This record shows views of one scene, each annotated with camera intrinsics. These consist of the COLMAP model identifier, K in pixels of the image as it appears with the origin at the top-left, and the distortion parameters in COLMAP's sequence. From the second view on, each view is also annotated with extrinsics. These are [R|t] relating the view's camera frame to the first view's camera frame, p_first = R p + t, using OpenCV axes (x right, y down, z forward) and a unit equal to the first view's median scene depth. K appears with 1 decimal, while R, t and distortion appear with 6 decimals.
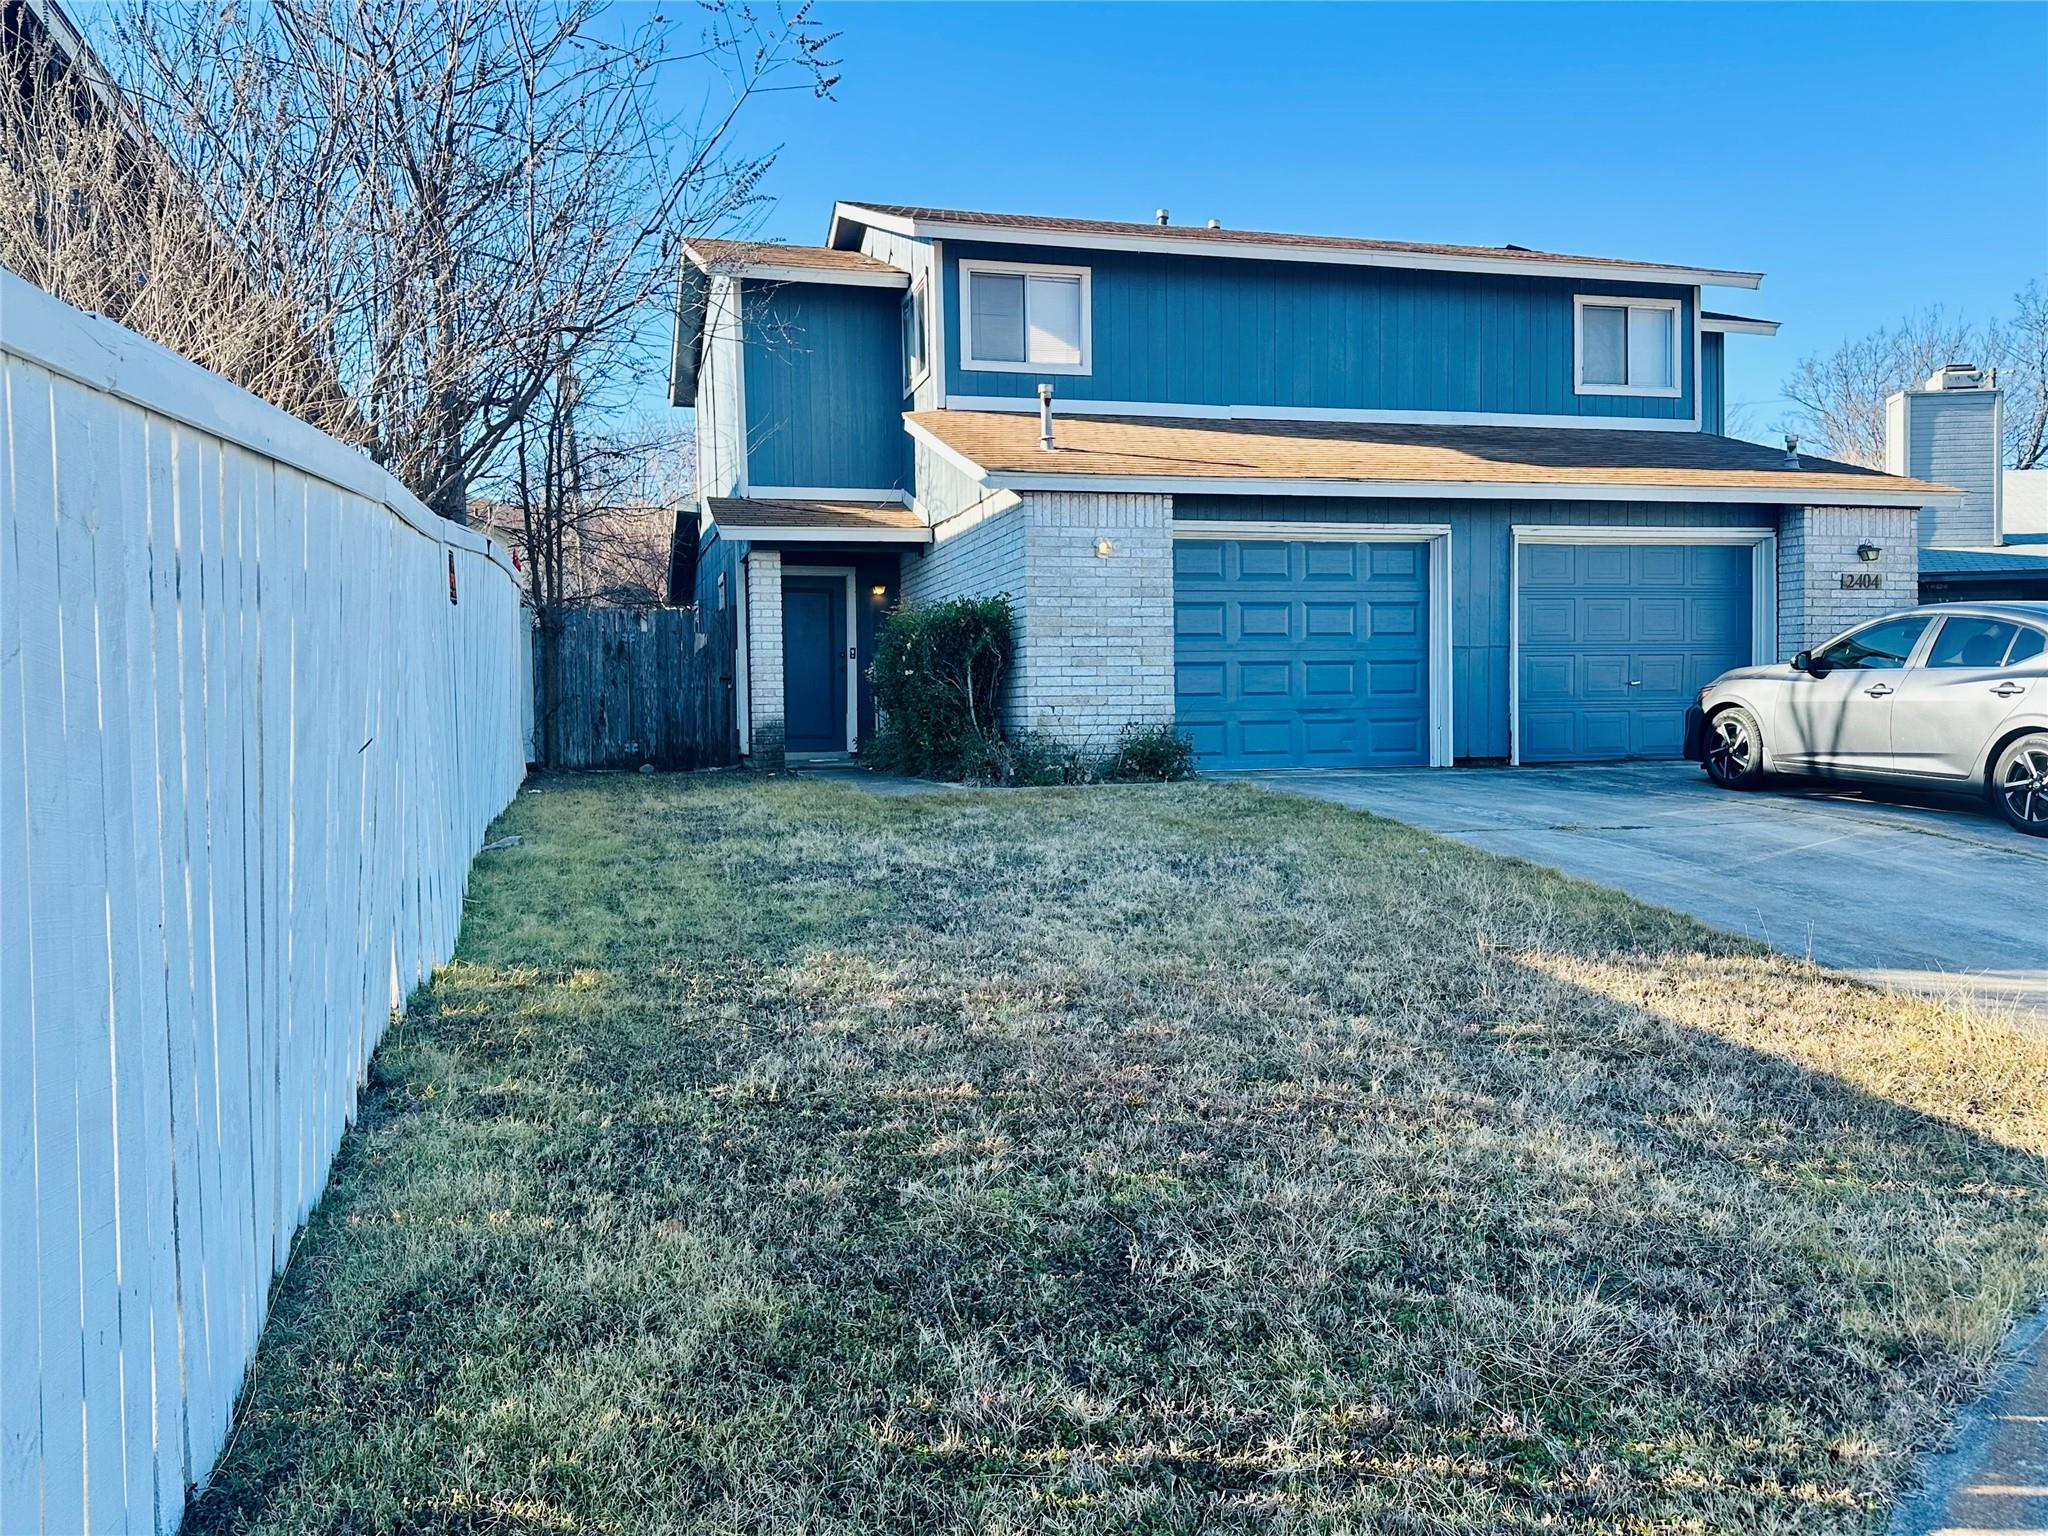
lens RADIAL K [[1615.8, 0, 1024.0], [0, 1615.8, 768.0], [0, 0, 1]] dist [0.215625, -0.464309]
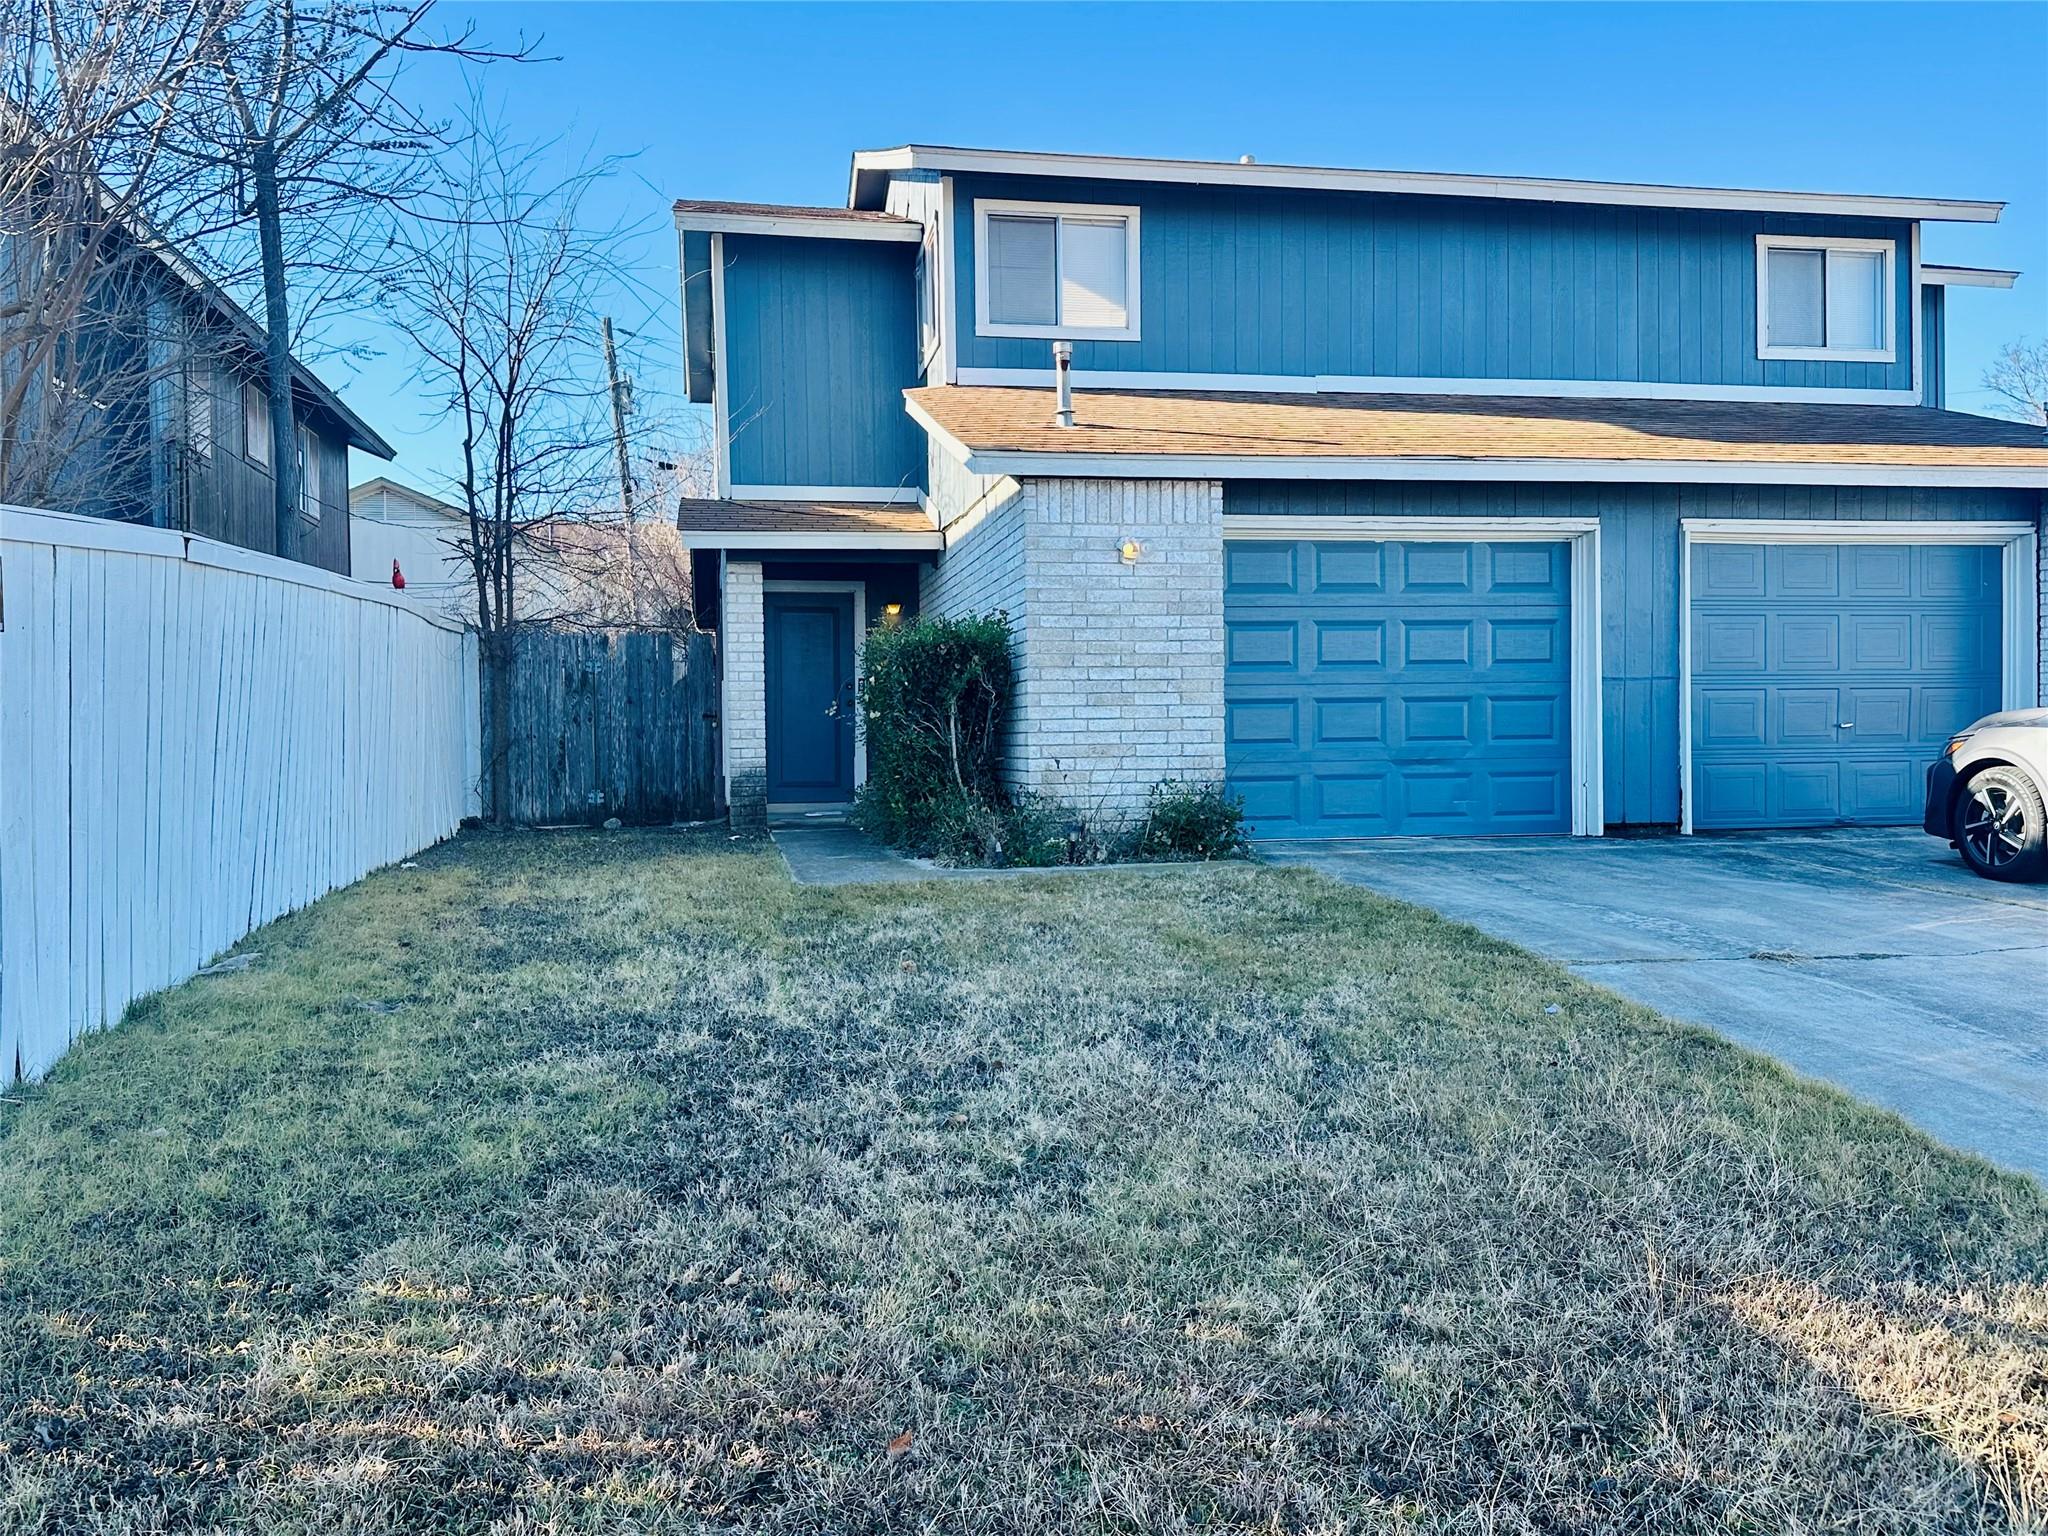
lens RADIAL K [[1643.4, 0, 1024.0], [0, 1643.4, 768.0], [0, 0, 1]] dist [0.196676, -0.342377]
pose [[0.996951, 0.002668, -0.077983, 0.054167], [-0.003784, 0.999893, -0.014160, -0.020099], [0.077937, 0.014412, 0.996854, 0.201518]]
